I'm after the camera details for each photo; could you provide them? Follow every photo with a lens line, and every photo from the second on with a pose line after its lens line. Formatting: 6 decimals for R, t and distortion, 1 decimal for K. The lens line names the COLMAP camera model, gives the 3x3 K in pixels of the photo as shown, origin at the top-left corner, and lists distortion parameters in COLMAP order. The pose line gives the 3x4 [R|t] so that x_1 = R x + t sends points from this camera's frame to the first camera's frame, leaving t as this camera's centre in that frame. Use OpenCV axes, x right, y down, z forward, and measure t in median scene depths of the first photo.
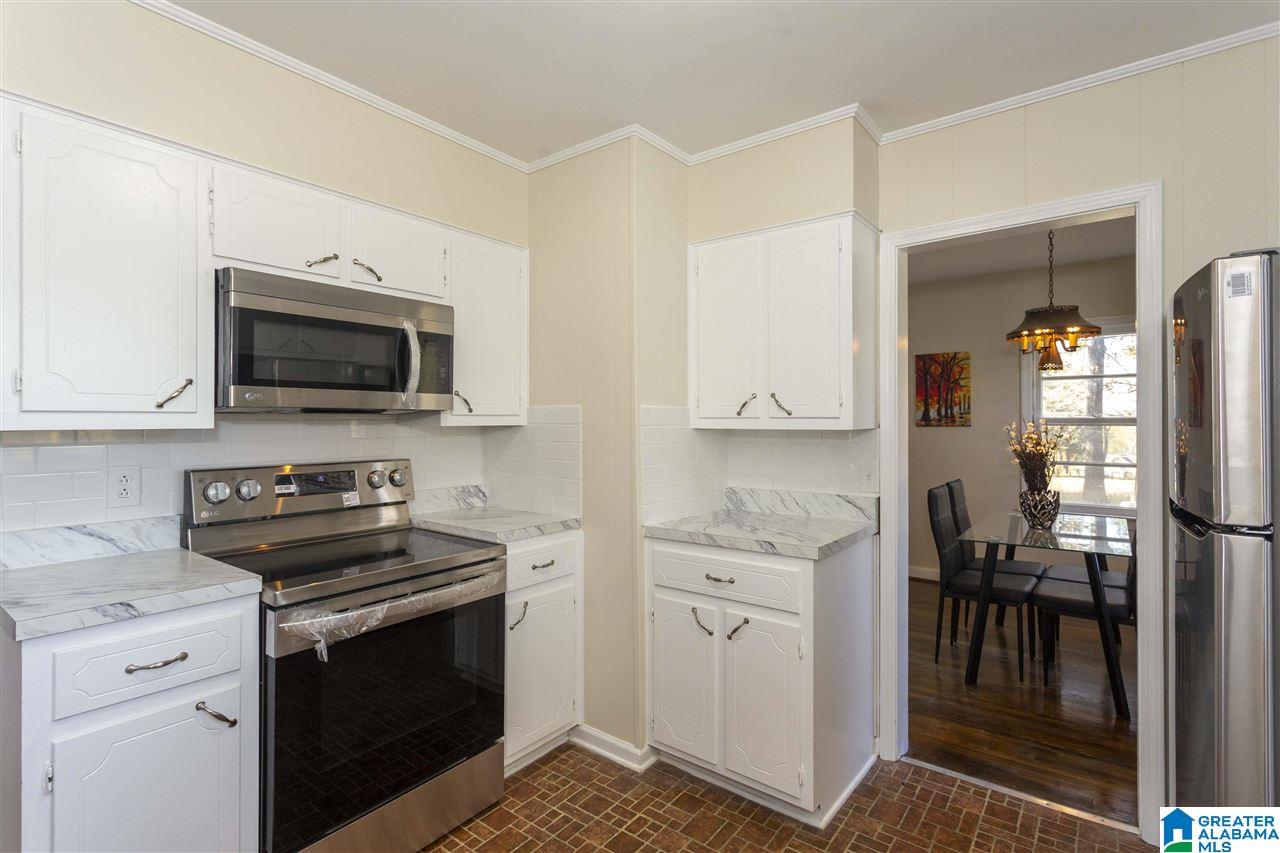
lens RADIAL K [[626.4, 0, 633.5], [0, 626.4, 418.3], [0, 0, 1]] dist [0.004022, 0.001149]
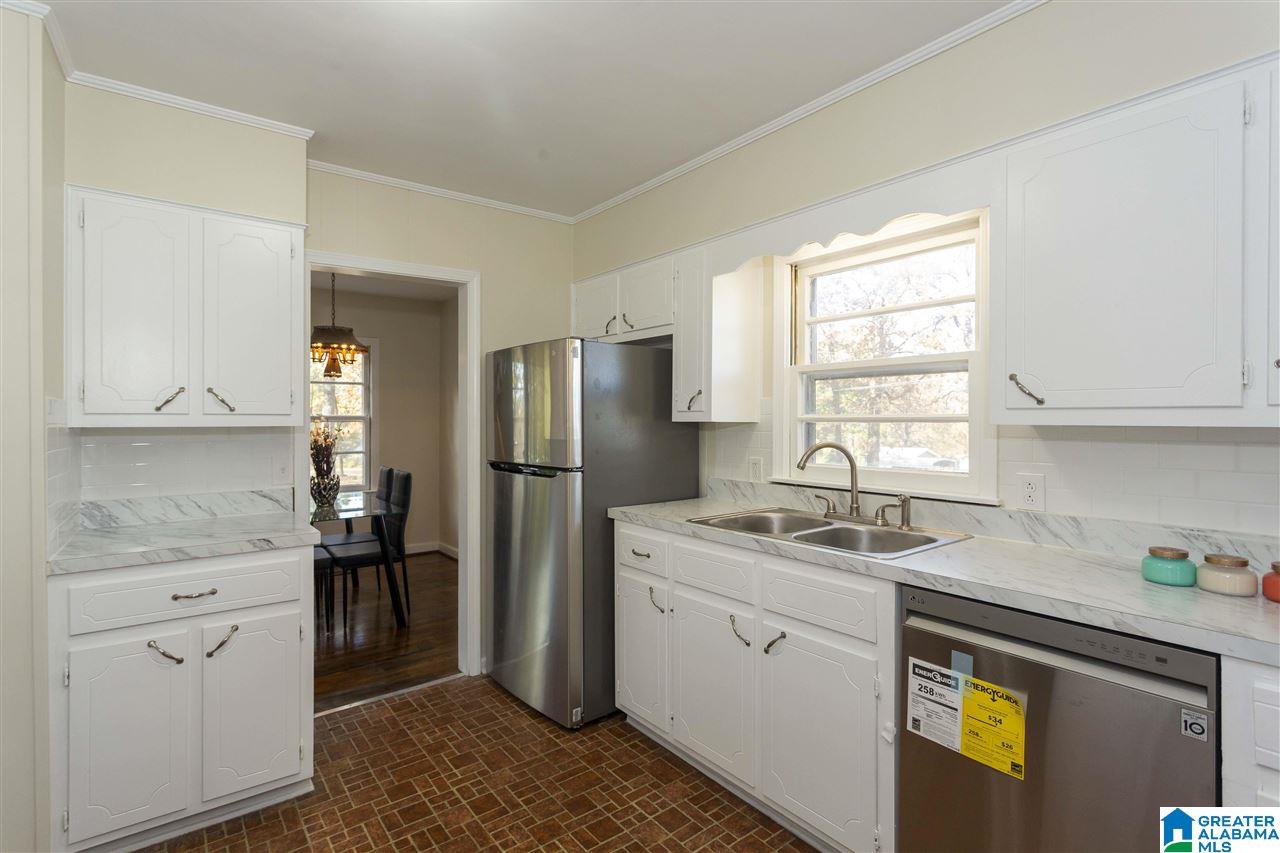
lens RADIAL K [[615.6, 0, 651.5], [0, 615.6, 418.1], [0, 0, 1]] dist [0.012171, 0.001450]
pose [[0.228684, 0.000680, 0.973500, -0.540652], [-0.003763, 0.999993, 0.000185, 0.002663], [-0.973493, -0.003706, 0.228685, 0.157875]]
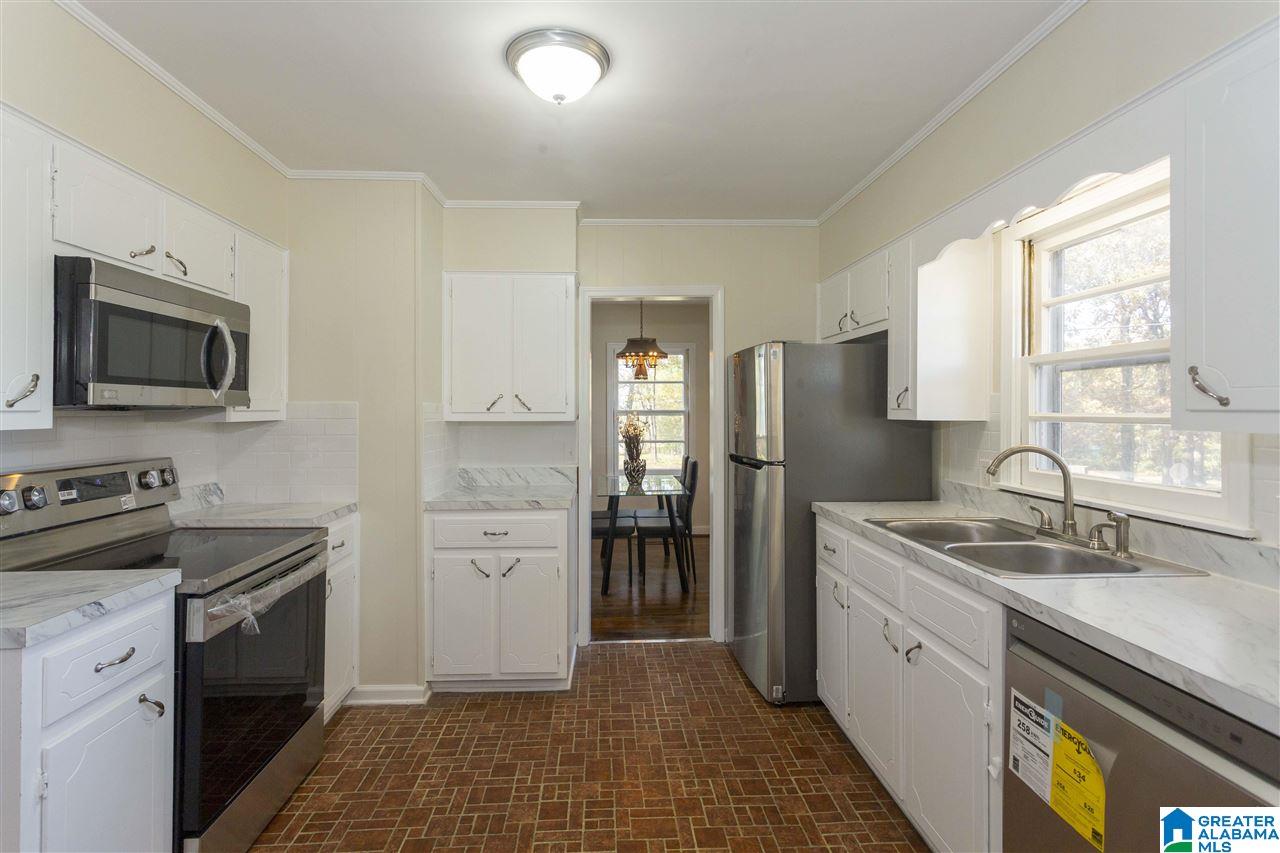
lens RADIAL K [[635.5, 0, 649.3], [0, 635.5, 405.7], [0, 0, 1]] dist [0.016513, 0.000982]
pose [[0.741347, 0.003856, 0.671110, -0.503038], [-0.002353, 0.999992, -0.003147, -0.012292], [-0.671117, 0.000754, 0.741351, -0.216462]]
